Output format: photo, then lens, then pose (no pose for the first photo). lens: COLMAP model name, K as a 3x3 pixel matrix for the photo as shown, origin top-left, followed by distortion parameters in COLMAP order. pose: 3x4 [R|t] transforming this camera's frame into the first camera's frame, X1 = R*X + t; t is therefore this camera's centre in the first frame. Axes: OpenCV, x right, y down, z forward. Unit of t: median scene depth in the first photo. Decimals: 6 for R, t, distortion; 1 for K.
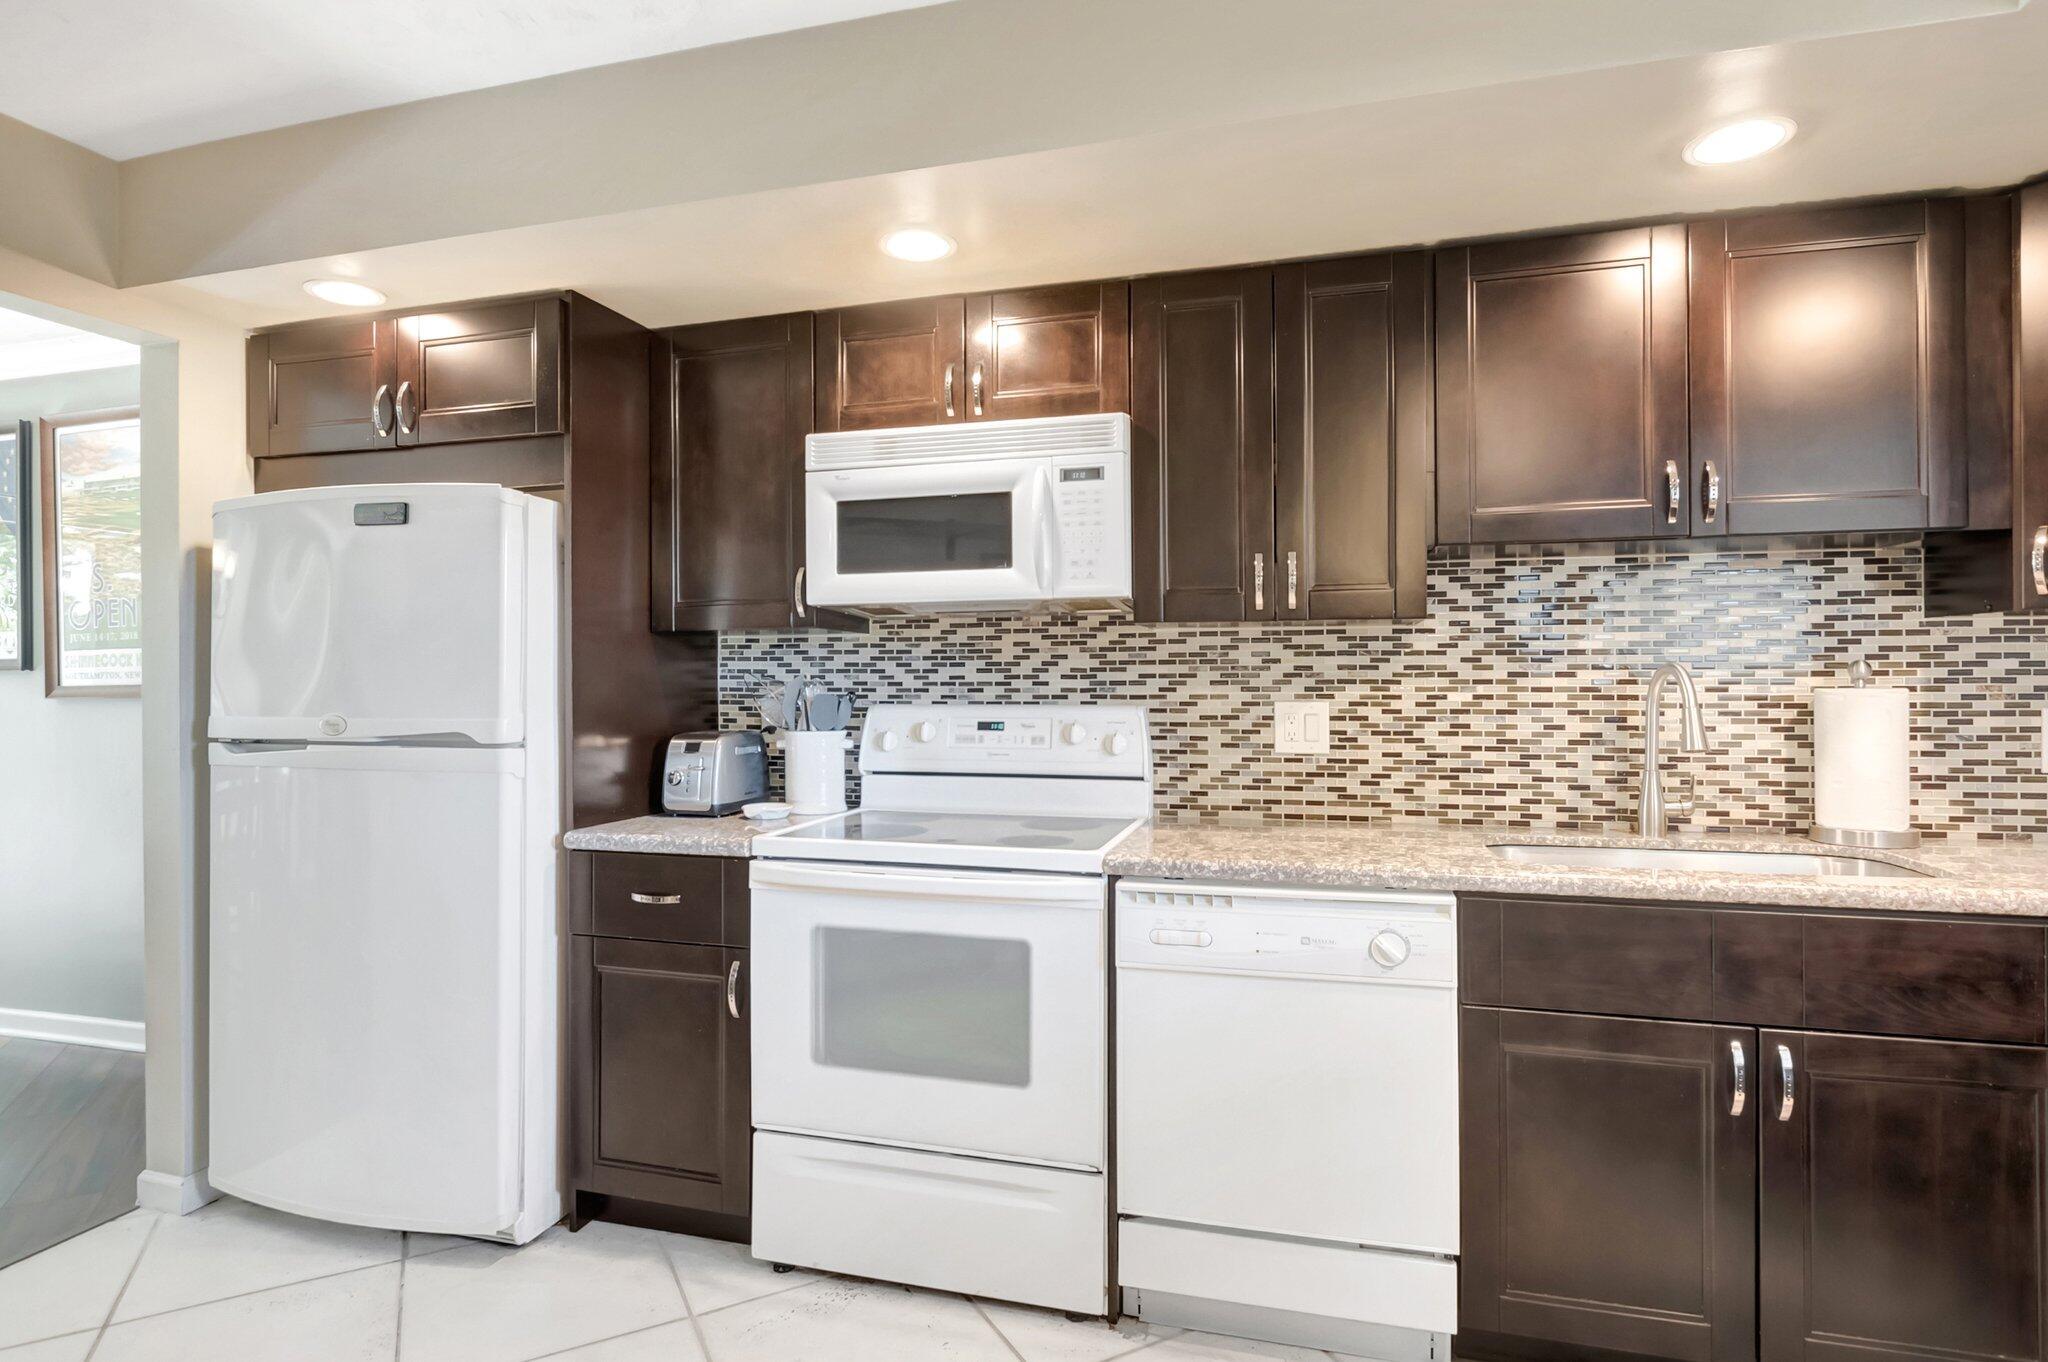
lens RADIAL K [[1048.5, 0, 1022.6], [0, 1048.5, 693.1], [0, 0, 1]] dist [-0.003572, -0.001028]
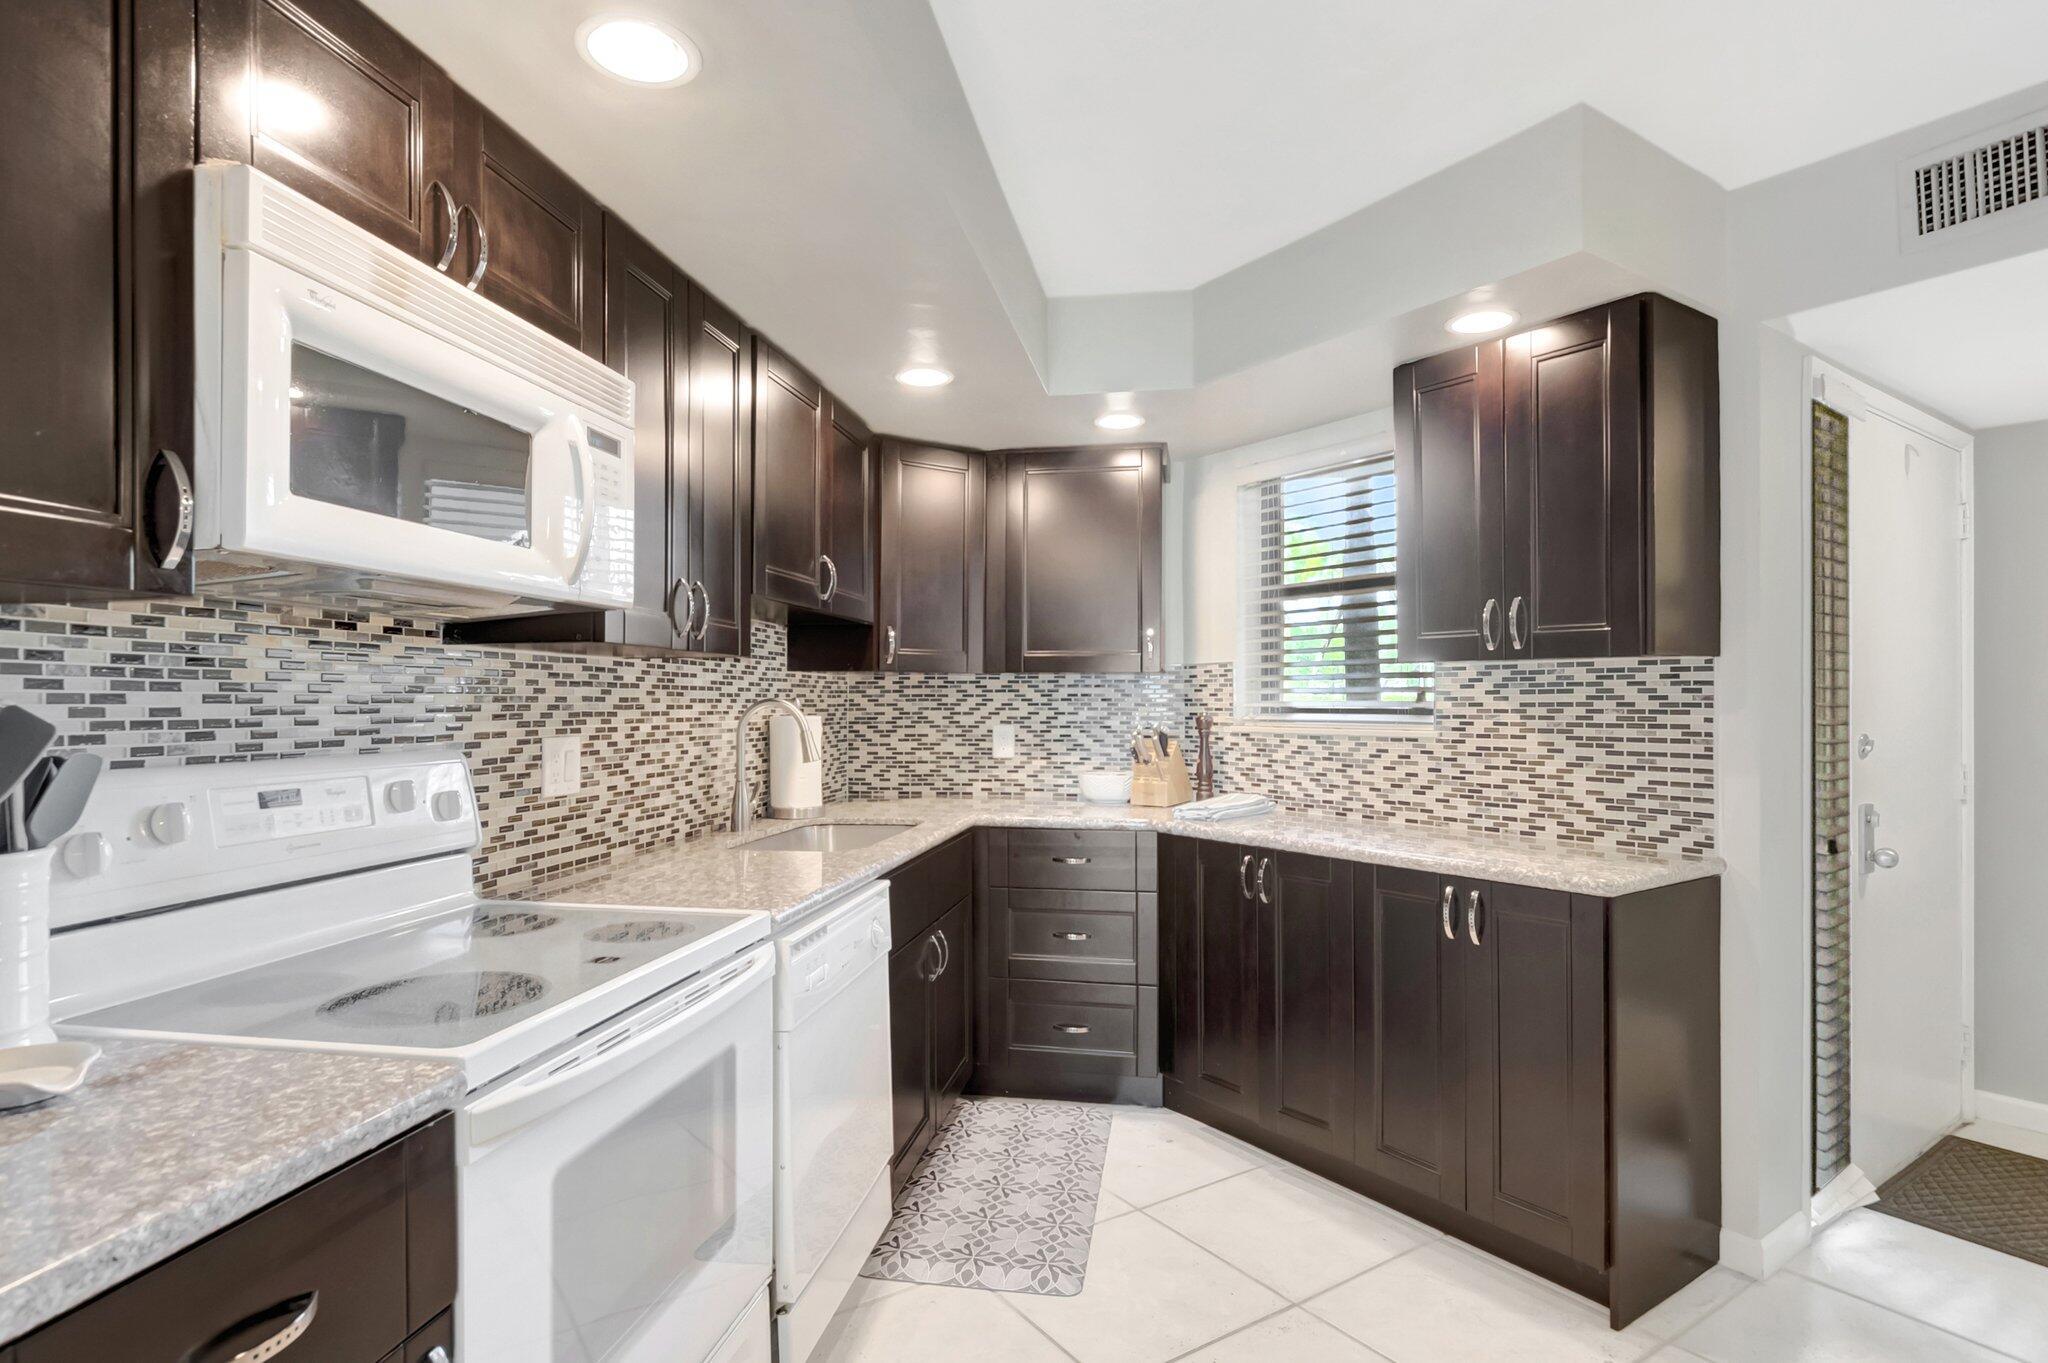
lens RADIAL K [[1048.5, 0, 1022.6], [0, 1048.5, 693.6], [0, 0, 1]] dist [-0.003572, -0.001028]
pose [[-0.085770, 0.009149, 0.996273, -0.655226], [0.000767, 0.999958, -0.009117, -0.020567], [-0.996315, -0.000017, -0.085773, 0.689564]]
